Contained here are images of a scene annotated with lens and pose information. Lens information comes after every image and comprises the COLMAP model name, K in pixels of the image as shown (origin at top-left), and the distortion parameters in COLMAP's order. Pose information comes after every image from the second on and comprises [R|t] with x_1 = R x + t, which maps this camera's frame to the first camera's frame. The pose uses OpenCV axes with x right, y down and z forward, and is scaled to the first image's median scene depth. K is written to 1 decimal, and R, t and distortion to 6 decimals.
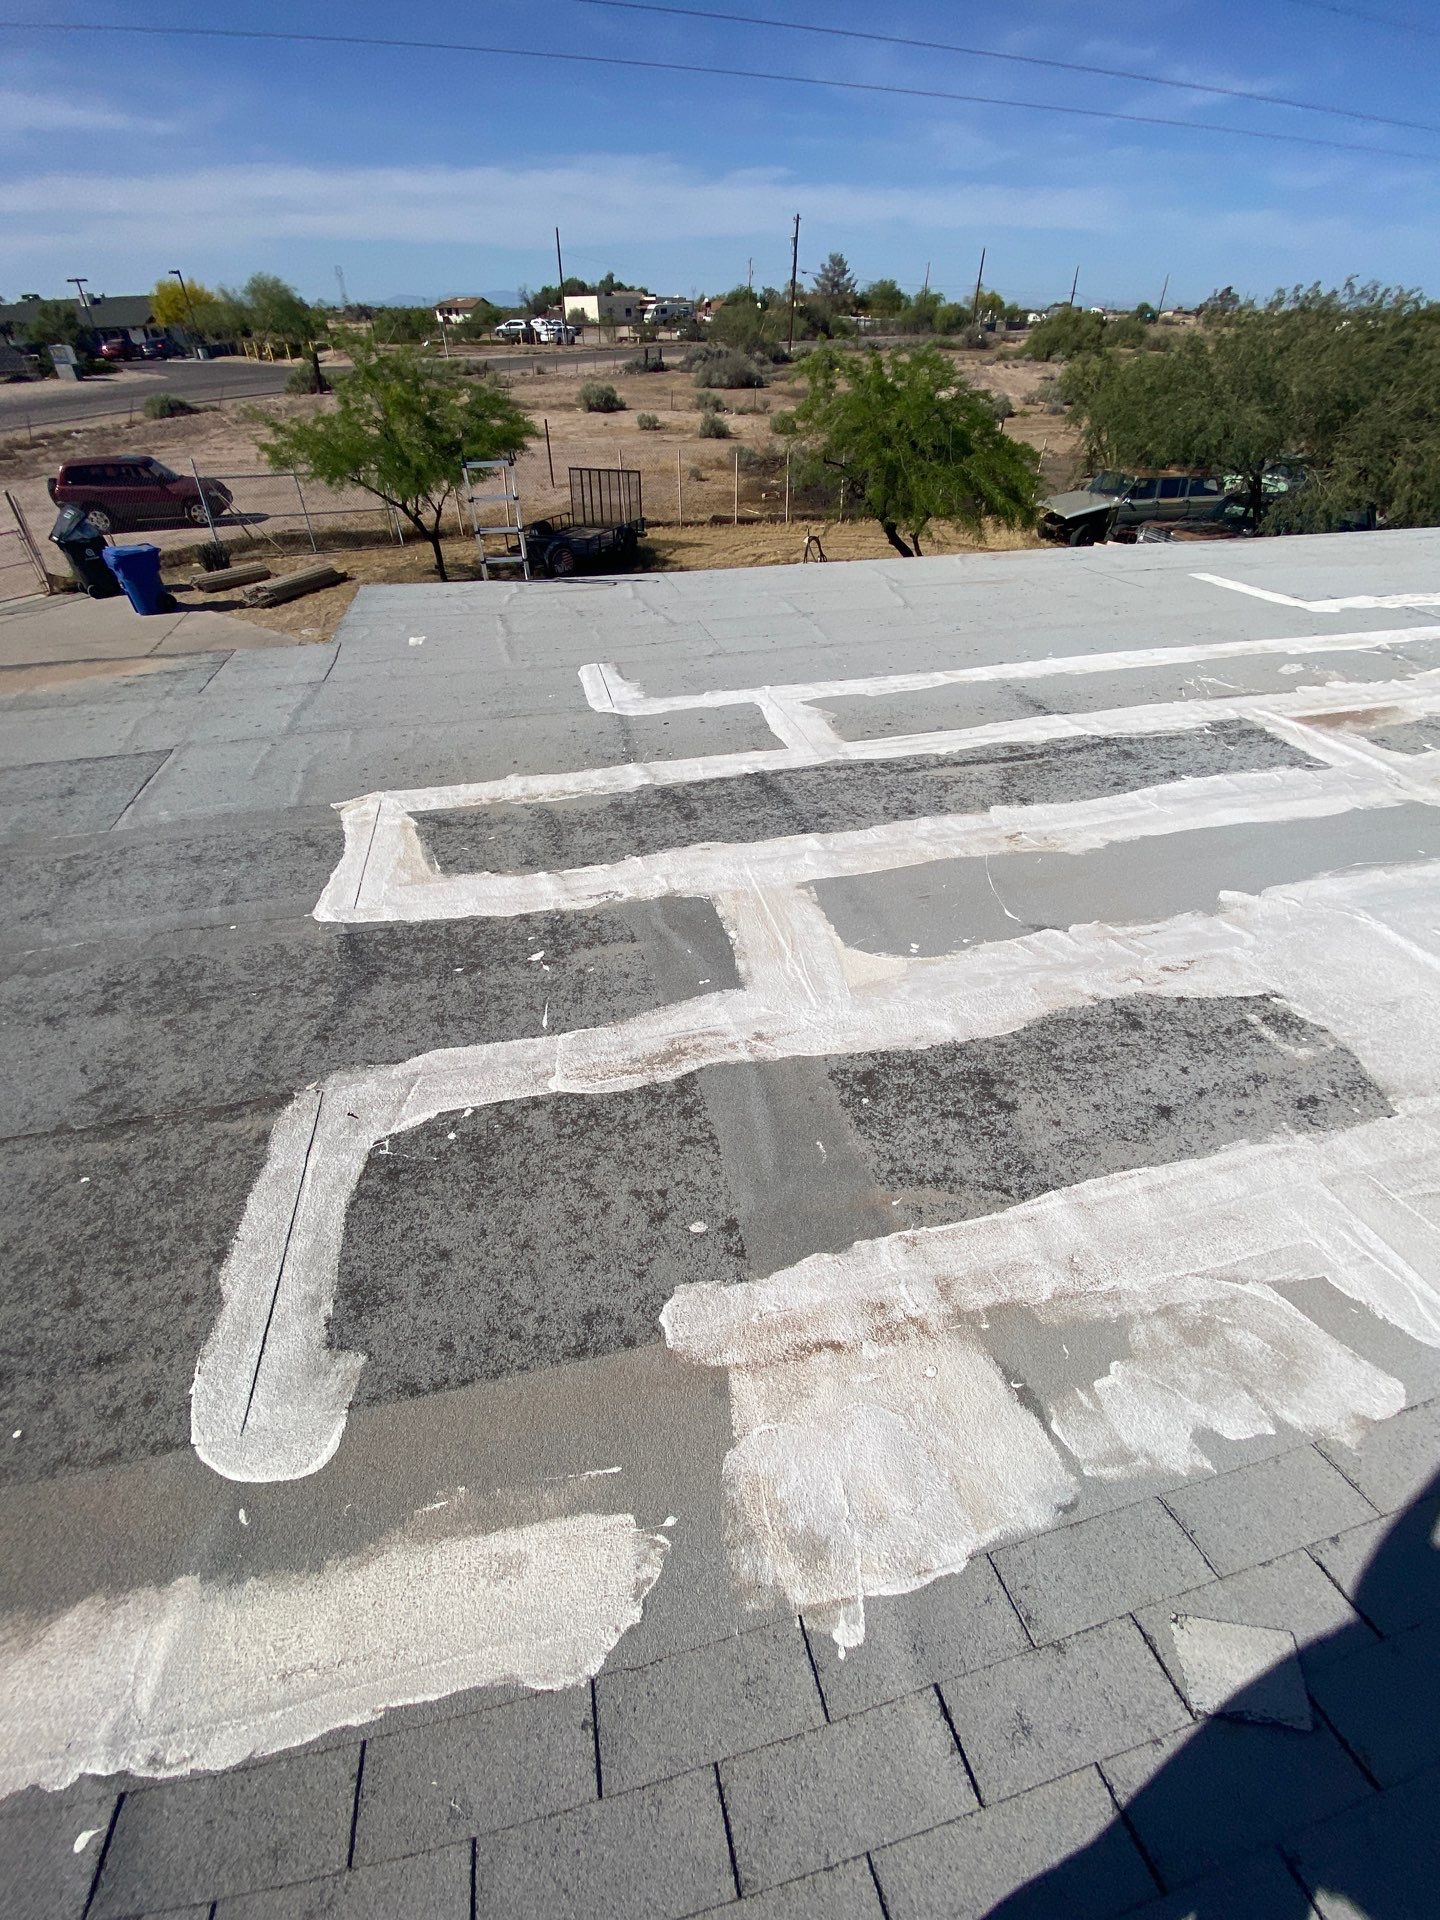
lens RADIAL K [[769.3, 0, 727.2], [0, 769.3, 950.7], [0, 0, 1]] dist [0.014278, -0.018628]
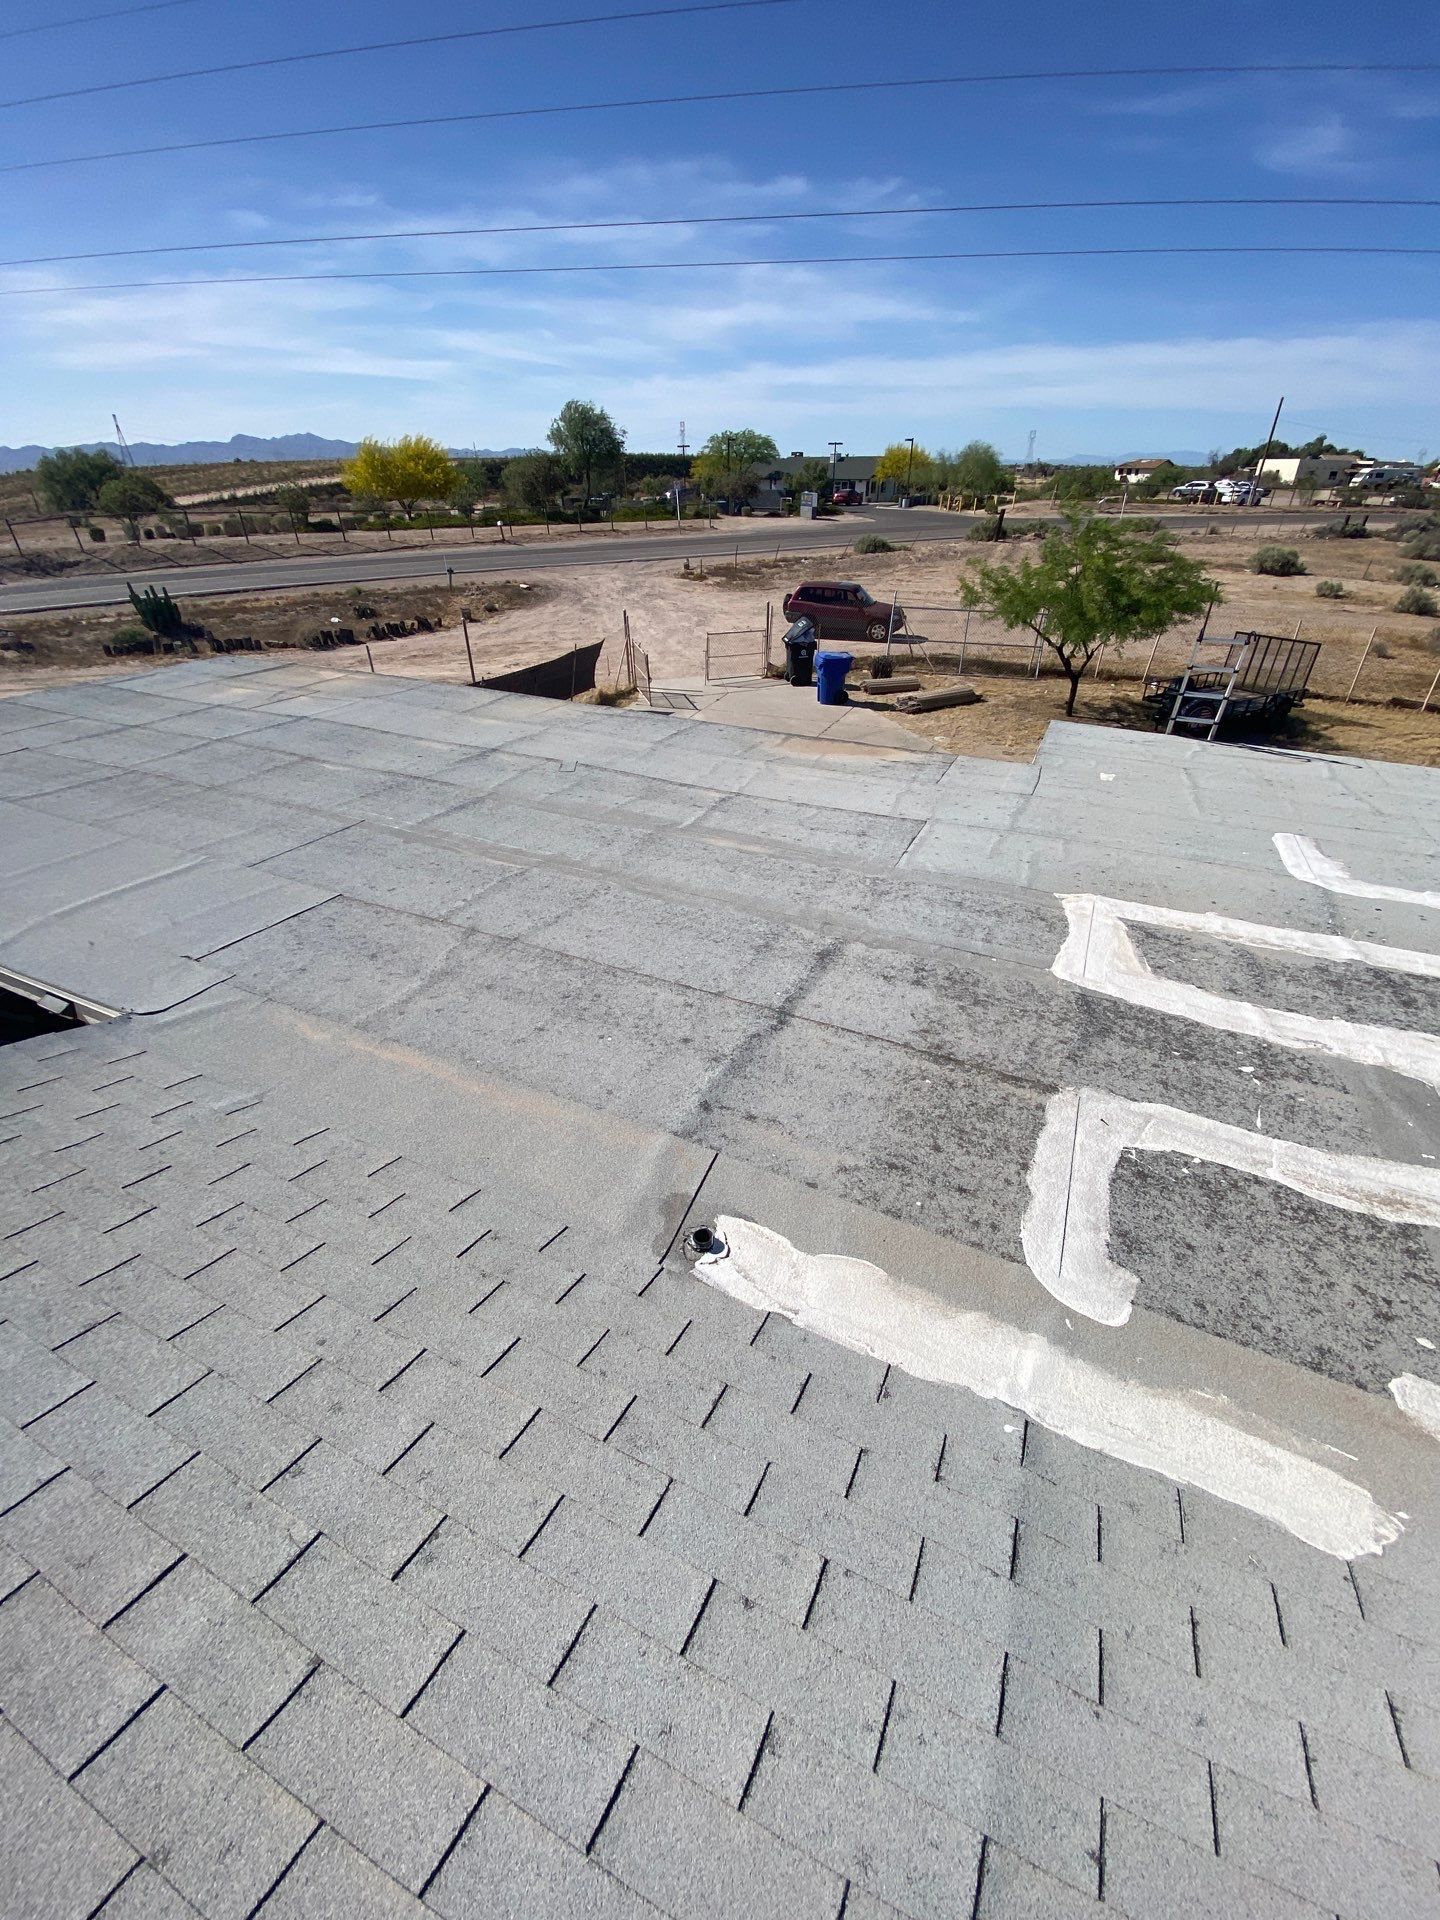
lens RADIAL K [[772.3, 0, 718.2], [0, 772.3, 965.8], [0, 0, 1]] dist [0.007477, -0.016535]
pose [[0.773979, 0.333896, -0.538024, -0.269017], [-0.396491, 0.918038, -0.000644, 0.166978], [0.493712, 0.213820, 0.842929, -0.371326]]
